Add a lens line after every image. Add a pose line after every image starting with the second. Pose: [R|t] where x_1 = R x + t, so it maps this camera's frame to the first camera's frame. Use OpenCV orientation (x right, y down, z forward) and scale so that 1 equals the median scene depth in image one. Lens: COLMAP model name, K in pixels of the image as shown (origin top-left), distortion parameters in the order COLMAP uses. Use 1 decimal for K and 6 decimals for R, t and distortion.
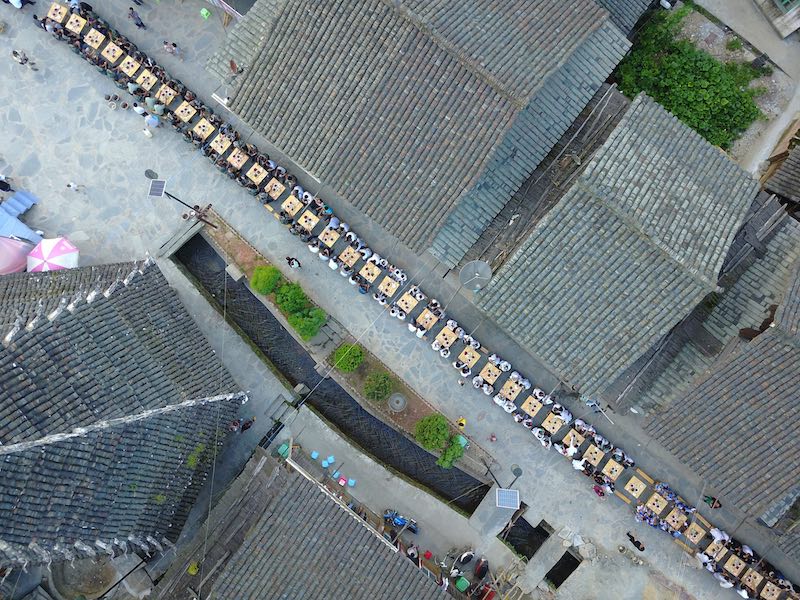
lens RADIAL K [[614.4, 0, 400.0], [0, 614.4, 300.0], [0, 0, 1]] dist [0.015307, 0.001082]
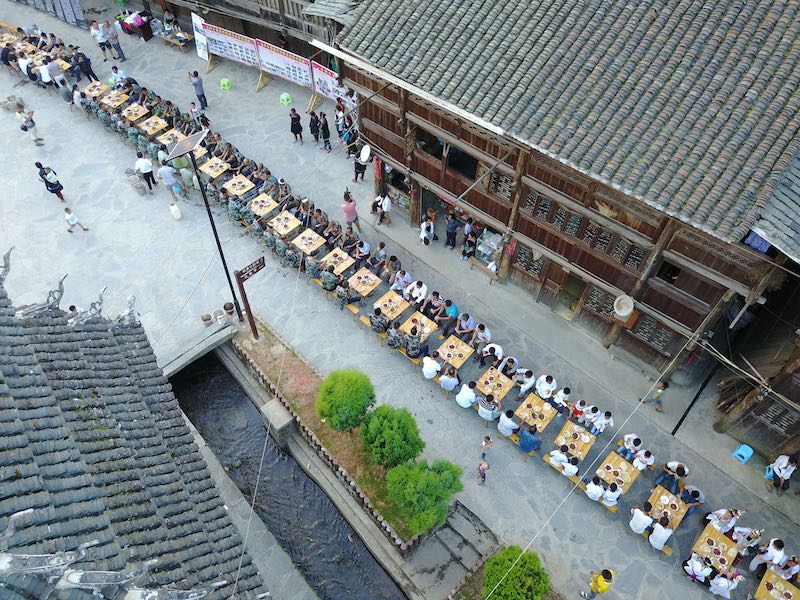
lens RADIAL K [[614.4, 0, 400.0], [0, 614.4, 300.0], [0, 0, 1]] dist [0.015307, 0.001082]
pose [[0.999614, 0.027708, -0.002033, -0.166751], [-0.023977, 0.823408, -0.566943, 0.176532], [-0.014035, 0.566773, 0.823754, 0.511887]]
